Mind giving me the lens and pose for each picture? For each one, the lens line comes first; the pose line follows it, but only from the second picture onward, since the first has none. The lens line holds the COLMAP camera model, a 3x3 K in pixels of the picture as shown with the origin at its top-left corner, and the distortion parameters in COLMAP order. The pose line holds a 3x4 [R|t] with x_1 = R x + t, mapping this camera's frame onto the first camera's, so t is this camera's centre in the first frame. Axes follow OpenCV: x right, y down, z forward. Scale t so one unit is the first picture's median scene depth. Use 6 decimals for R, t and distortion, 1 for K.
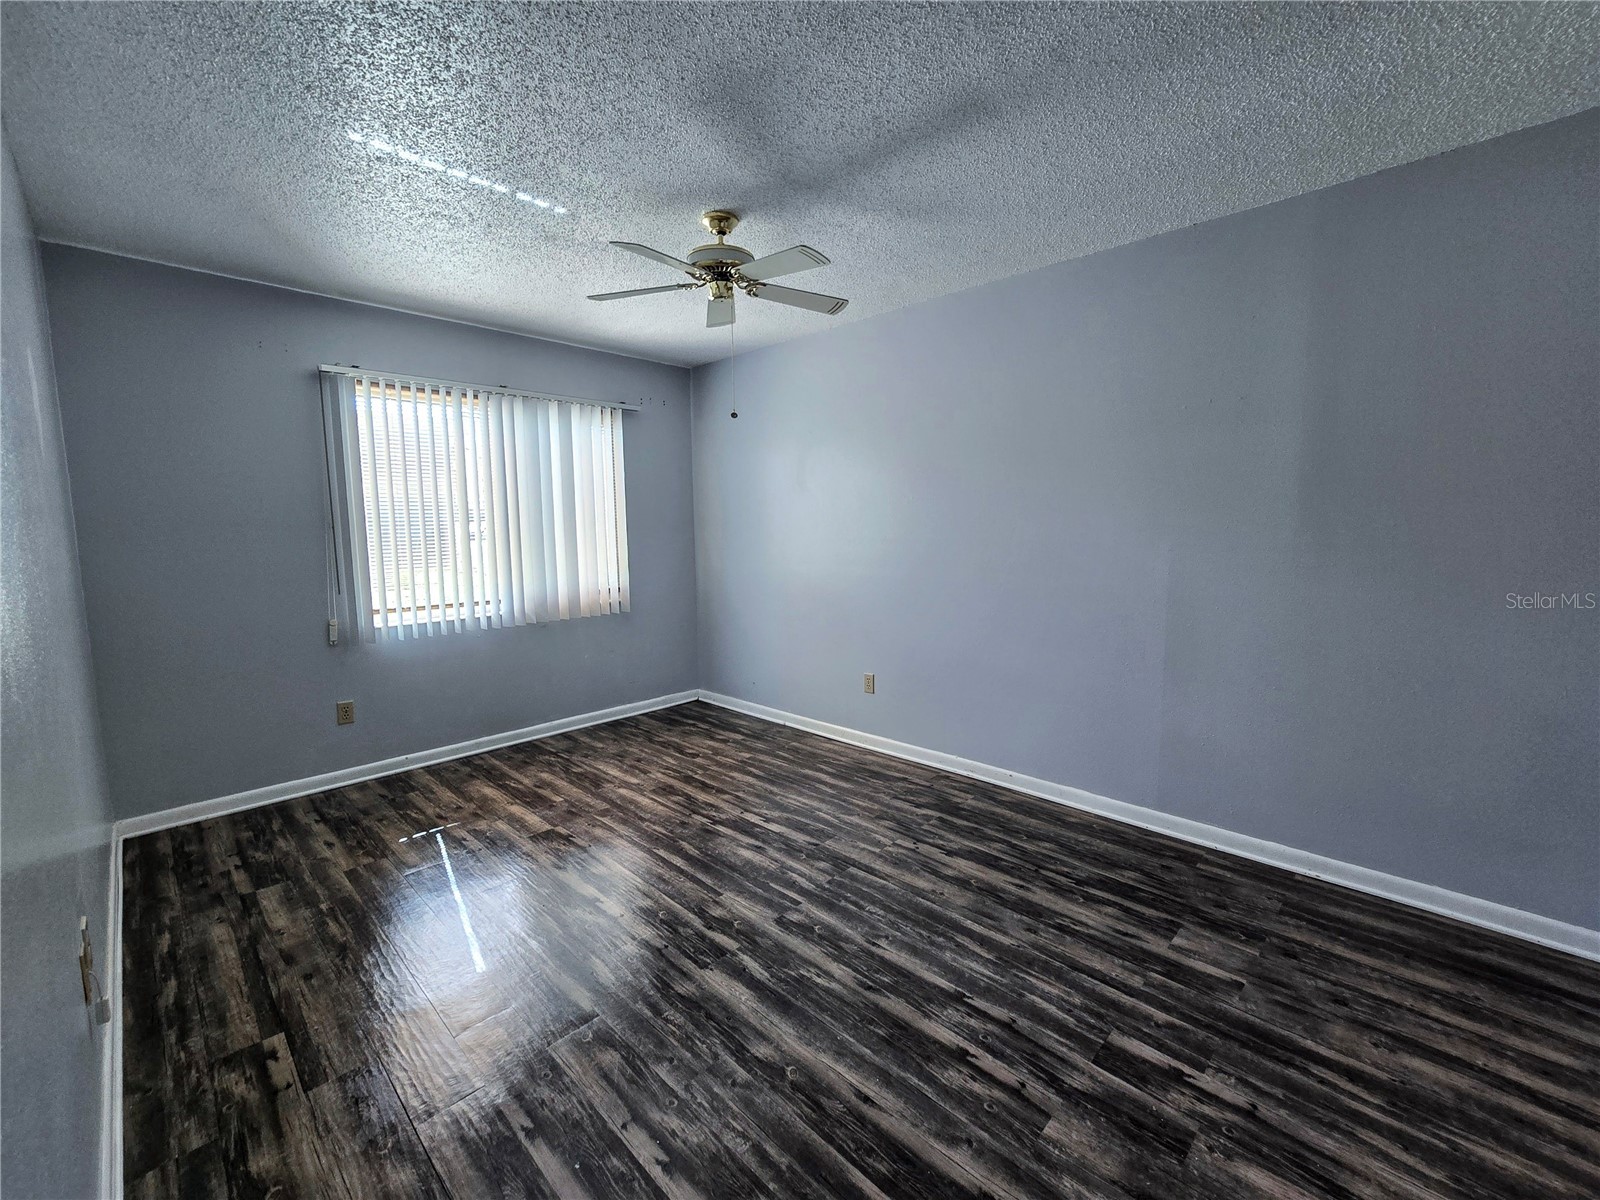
lens RADIAL K [[658.4, 0, 794.1], [0, 658.4, 594.1], [0, 0, 1]] dist [-0.001354, 0.000273]
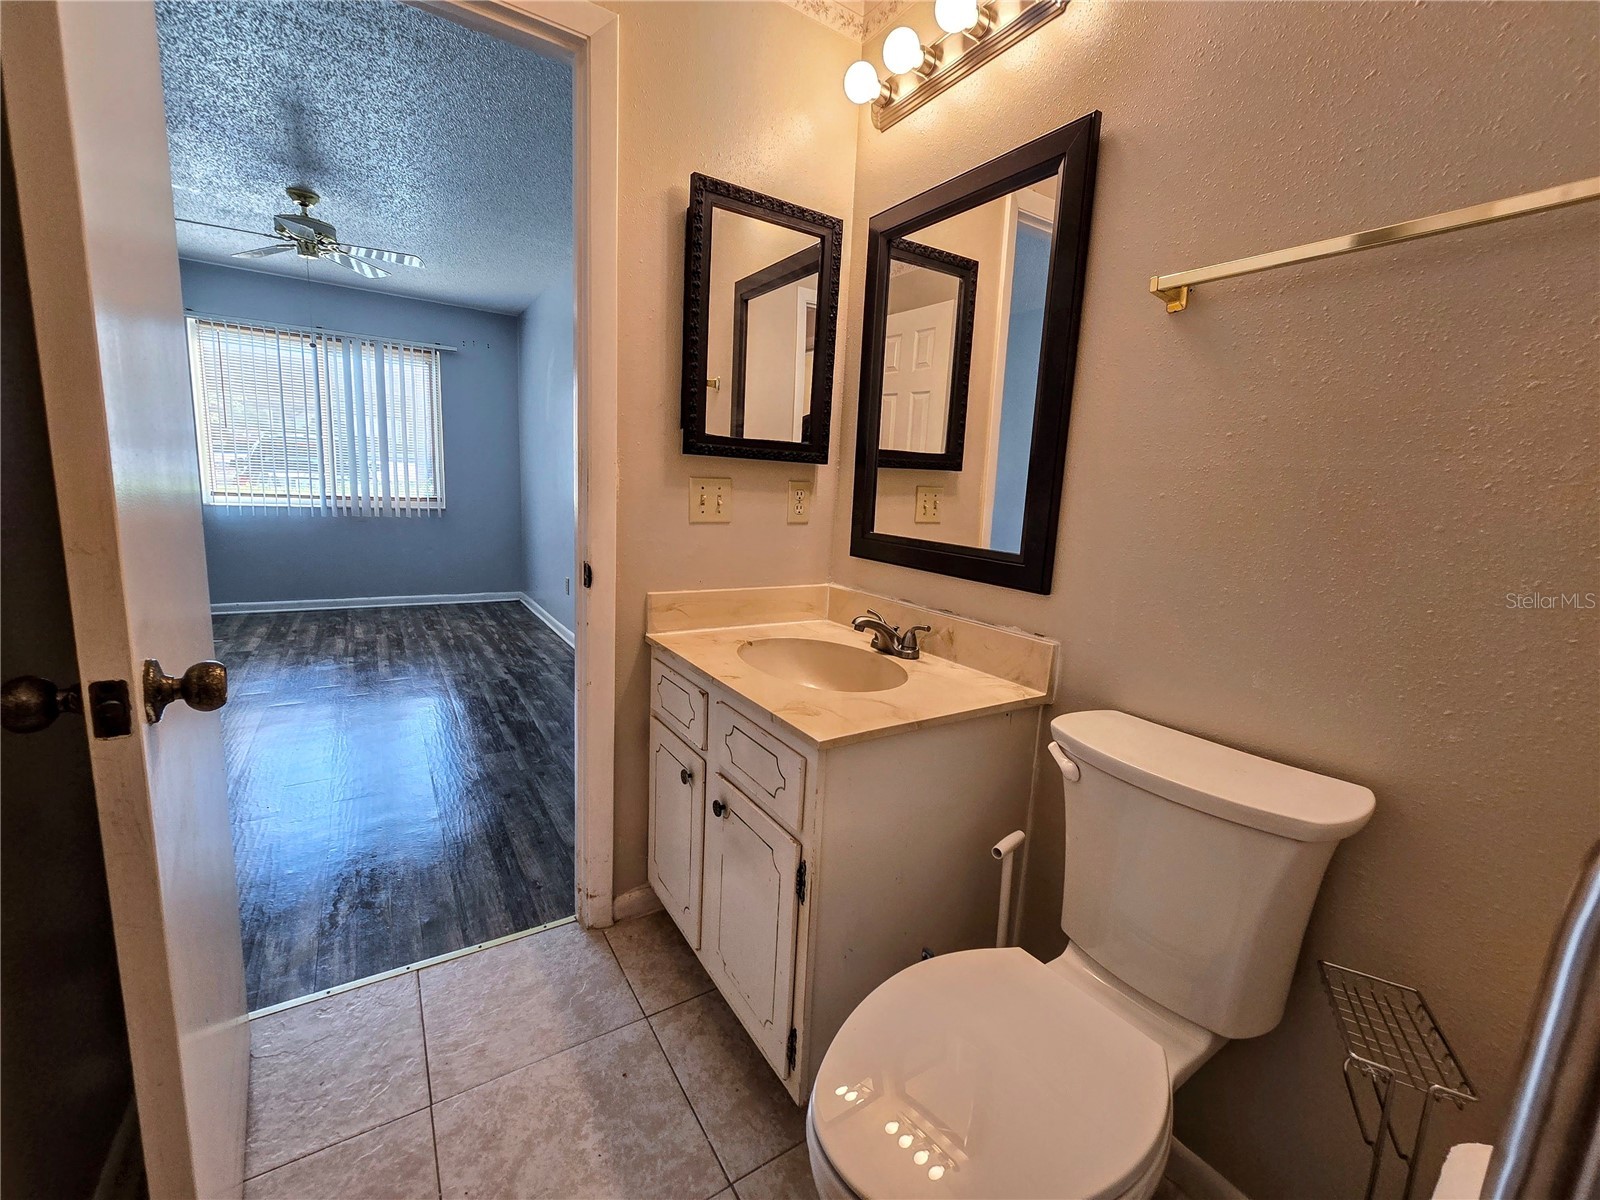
lens RADIAL K [[658.4, 0, 801.0], [0, 658.4, 589.2], [0, 0, 1]] dist [-0.001354, 0.000273]
pose [[0.975160, 0.093621, -0.200746, 1.103045], [-0.083955, 0.994886, 0.056152, 0.056259], [0.204977, -0.037903, 0.978033, -0.109938]]
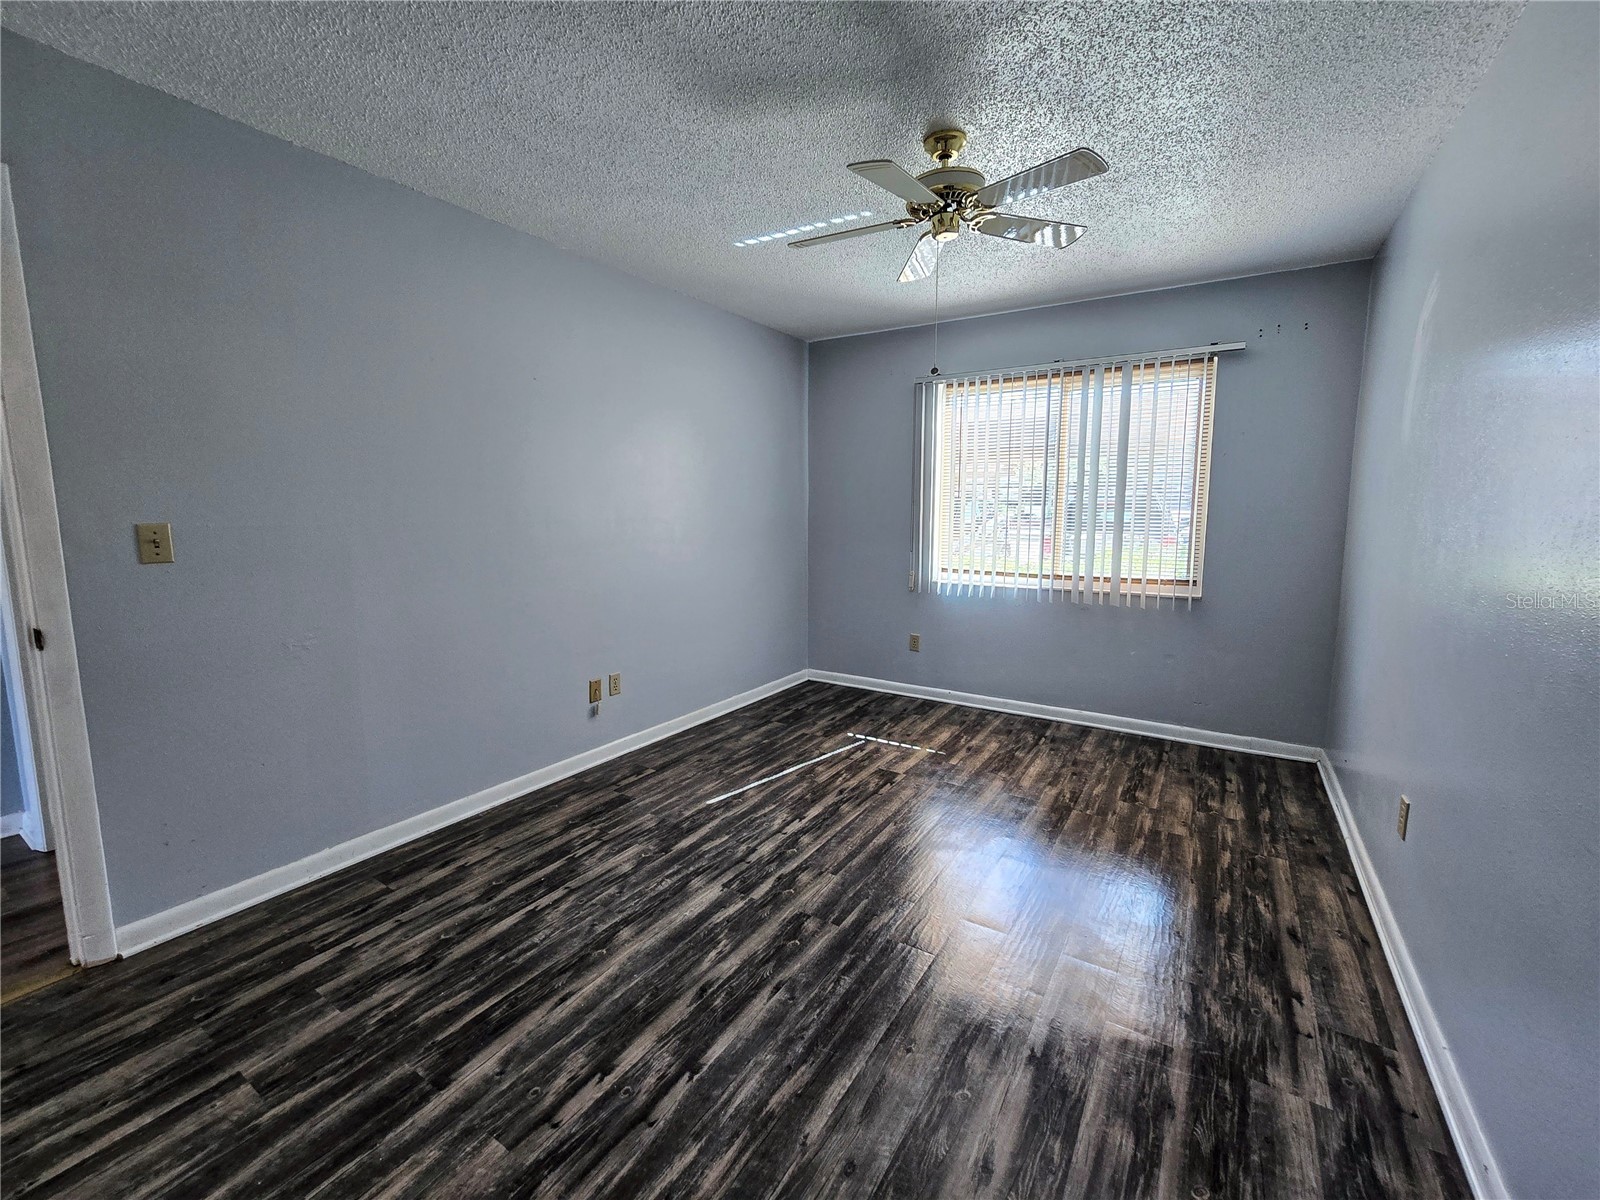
lens RADIAL K [[658.4, 0, 811.3], [0, 658.4, 589.6], [0, 0, 1]] dist [-0.001354, 0.000273]
pose [[0.219040, 0.132723, -0.966647, 0.689754], [-0.108704, 0.987857, 0.111003, -0.063727], [0.969642, 0.080764, 0.230808, 0.620884]]
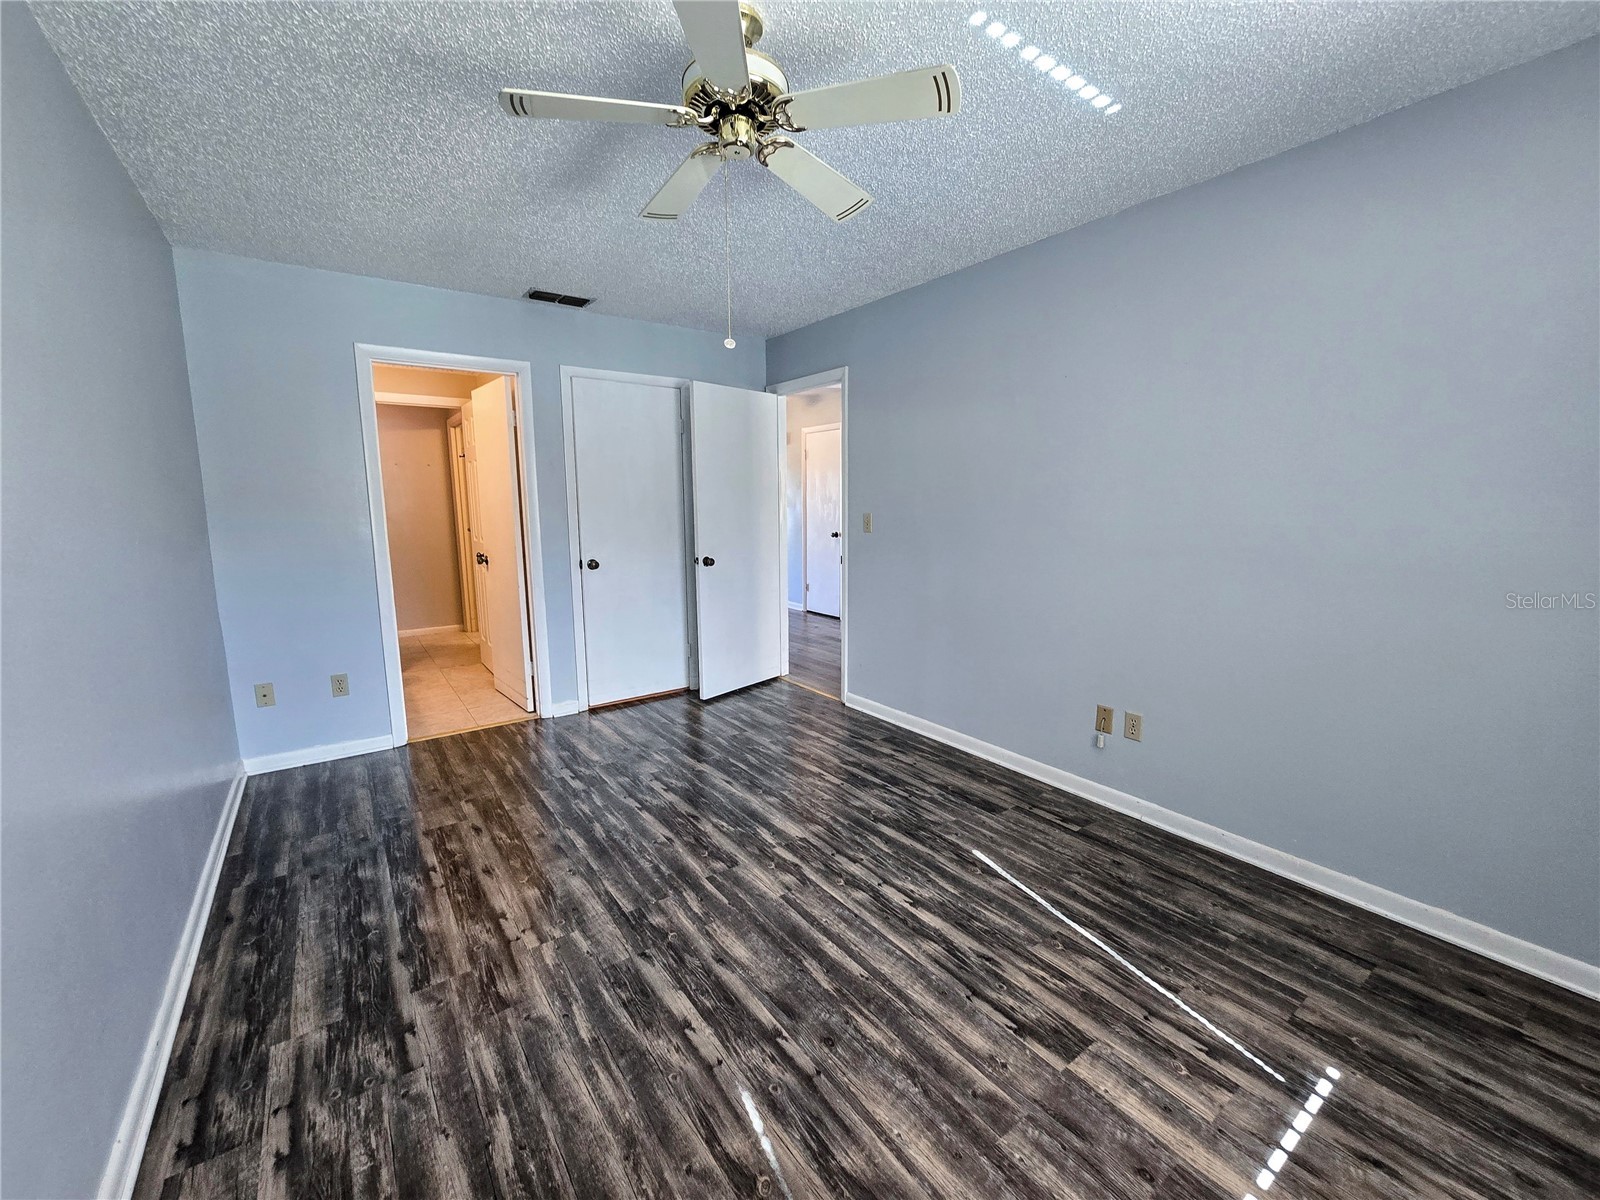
lens RADIAL K [[658.4, 0, 799.7], [0, 658.4, 596.1], [0, 0, 1]] dist [-0.001354, 0.000273]
pose [[-0.986221, -0.006985, 0.165288, -0.255969], [0.035021, 0.967652, 0.249848, -0.174976], [-0.161687, 0.252194, -0.954073, 1.581262]]
